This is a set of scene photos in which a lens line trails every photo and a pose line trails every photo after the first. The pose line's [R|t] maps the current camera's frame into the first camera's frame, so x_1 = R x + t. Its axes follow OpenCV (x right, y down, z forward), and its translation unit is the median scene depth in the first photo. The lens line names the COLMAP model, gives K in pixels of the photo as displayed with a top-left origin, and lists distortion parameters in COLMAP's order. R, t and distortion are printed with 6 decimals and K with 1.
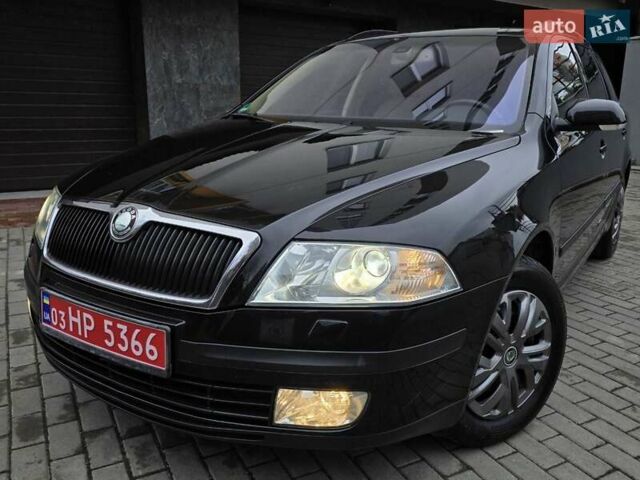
lens RADIAL K [[544.0, 0, 320.0], [0, 544.0, 240.0], [0, 0, 1]] dist [0.097424, -0.114549]
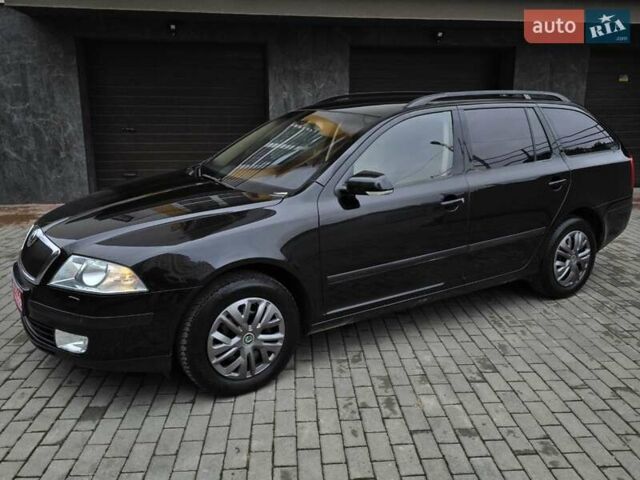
lens RADIAL K [[534.1, 0, 325.1], [0, 534.1, 250.4], [0, 0, 1]] dist [0.091401, -0.103319]
pose [[0.911086, 0.098886, -0.400179, 1.106323], [-0.092271, 0.995090, 0.035817, -0.117651], [0.401756, 0.004292, 0.915737, -0.279178]]
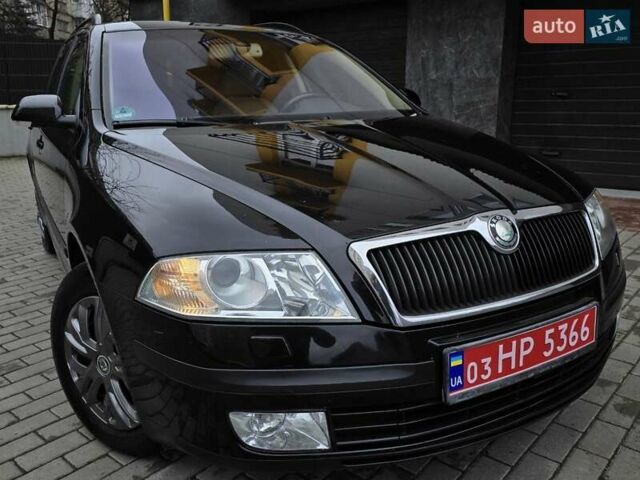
lens RADIAL K [[543.5, 0, 334.1], [0, 543.5, 238.6], [0, 0, 1]] dist [0.091916, -0.100022]
pose [[0.377471, 0.216404, -0.900380, 2.235693], [-0.214643, 0.966277, 0.142257, -0.367358], [0.900802, 0.139562, 0.411191, 1.599425]]
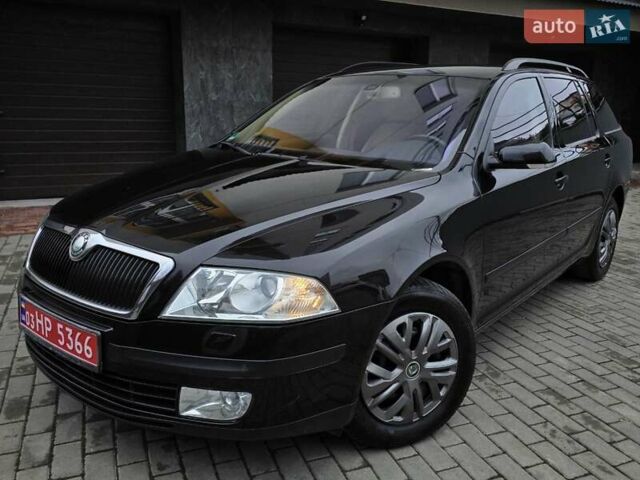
lens RADIAL K [[544.7, 0, 326.2], [0, 544.7, 236.8], [0, 0, 1]] dist [0.088421, -0.100949]
pose [[0.994822, 0.031596, -0.096595, 0.252225], [-0.032898, 0.999388, -0.011912, -0.042885], [0.096160, 0.015028, 0.995252, -0.144603]]
